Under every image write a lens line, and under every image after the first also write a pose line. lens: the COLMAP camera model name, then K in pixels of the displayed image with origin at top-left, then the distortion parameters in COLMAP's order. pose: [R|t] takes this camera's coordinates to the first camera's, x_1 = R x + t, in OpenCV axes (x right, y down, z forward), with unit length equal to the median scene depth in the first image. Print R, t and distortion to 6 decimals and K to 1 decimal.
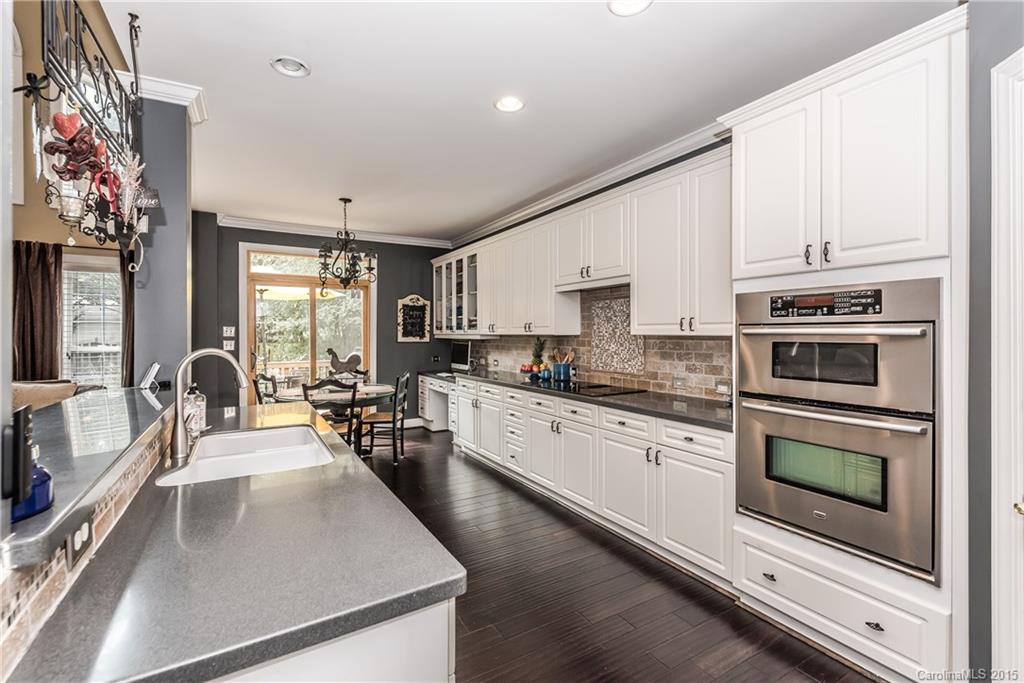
lens RADIAL K [[446.9, 0, 510.5], [0, 446.9, 337.1], [0, 0, 1]] dist [0.003931, 0.000455]
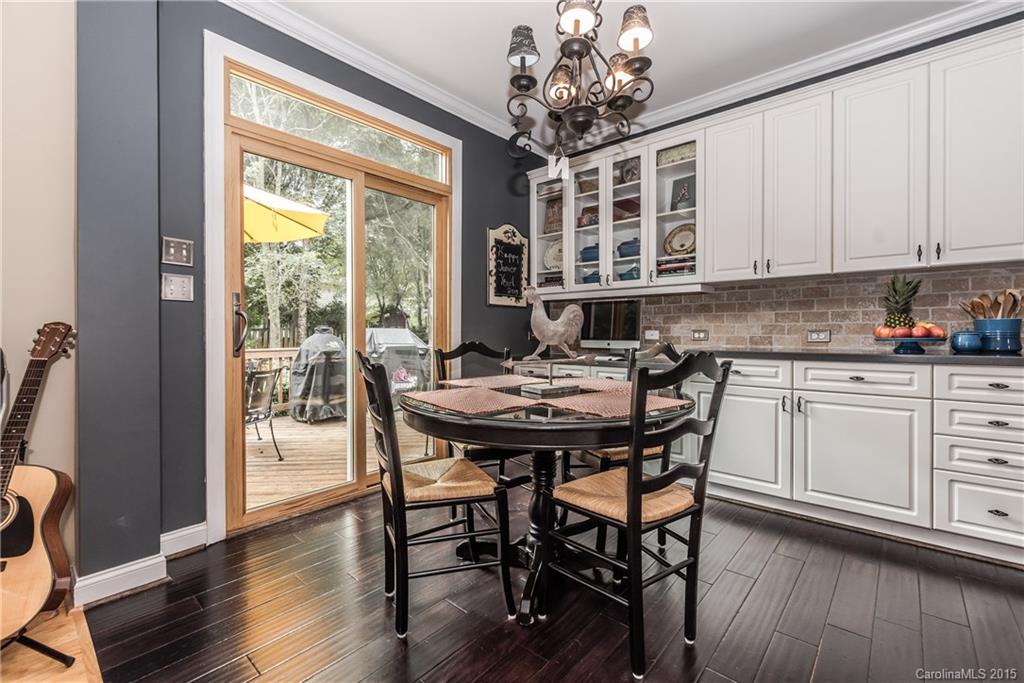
lens RADIAL K [[446.9, 0, 517.1], [0, 446.9, 337.7], [0, 0, 1]] dist [0.003931, 0.000455]
pose [[0.948729, -0.004292, 0.316062, -0.505644], [0.003365, 0.999988, 0.003477, 0.065551], [-0.316074, -0.002235, 0.948732, 0.574480]]
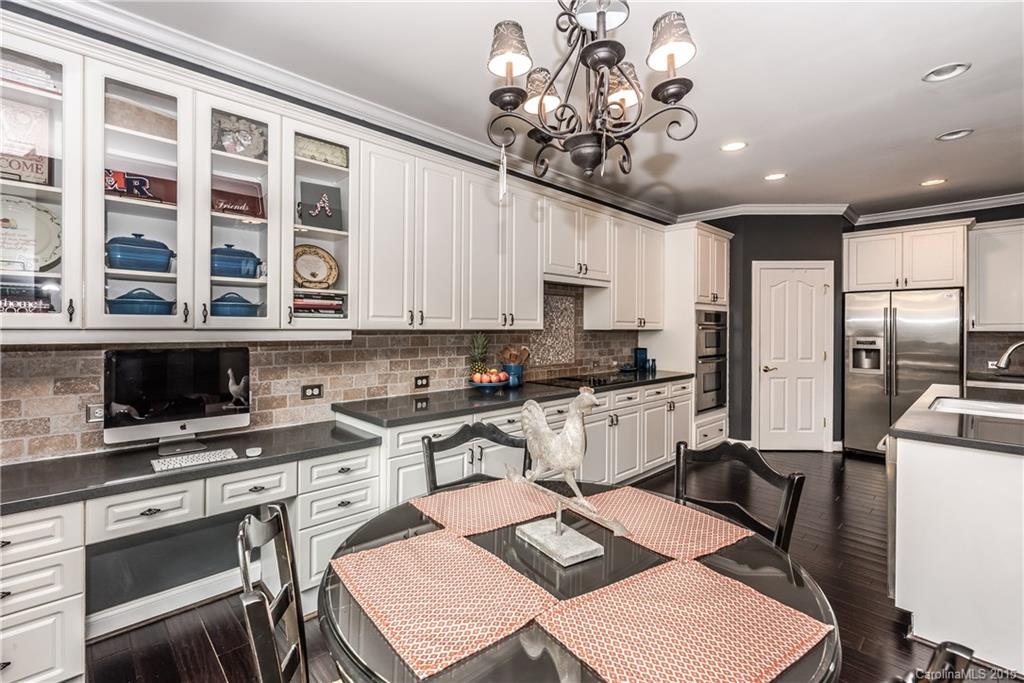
lens RADIAL K [[446.9, 0, 505.1], [0, 446.9, 327.1], [0, 0, 1]] dist [0.003931, 0.000455]
pose [[-0.215878, 0.003202, 0.976415, -0.582226], [0.004559, 0.999987, -0.002272, -0.006480], [-0.976410, 0.003961, -0.215890, 1.015127]]
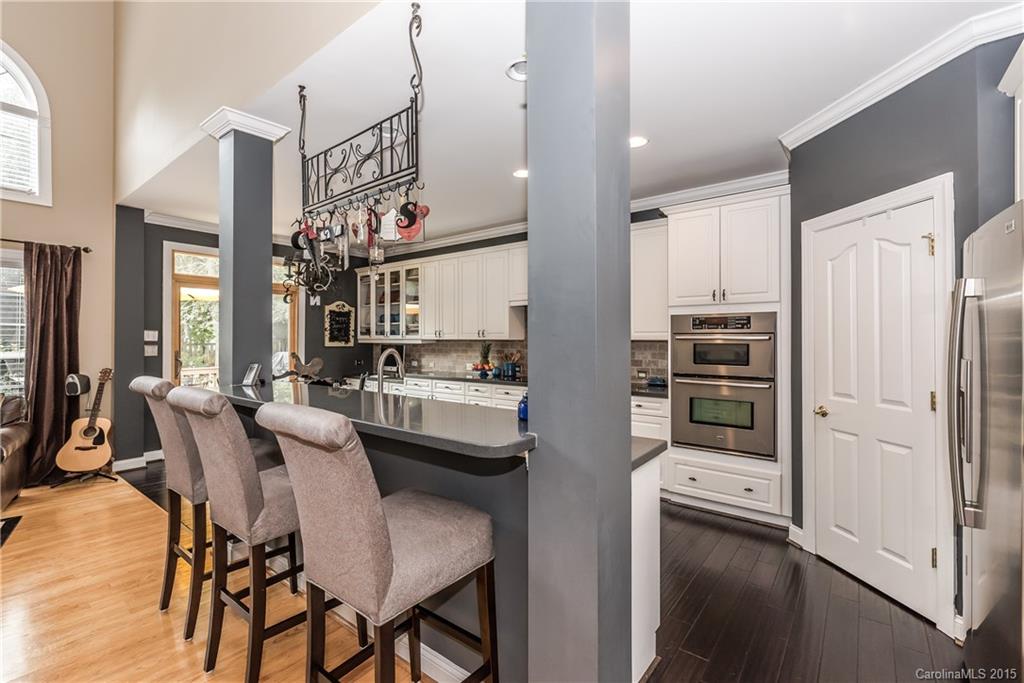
lens RADIAL K [[446.9, 0, 509.8], [0, 446.9, 339.8], [0, 0, 1]] dist [0.003931, 0.000455]
pose [[0.932948, 0.000413, 0.360011, -0.287102], [0.001639, 0.999984, -0.005396, 0.001923], [-0.360008, 0.005624, 0.932932, -0.147533]]
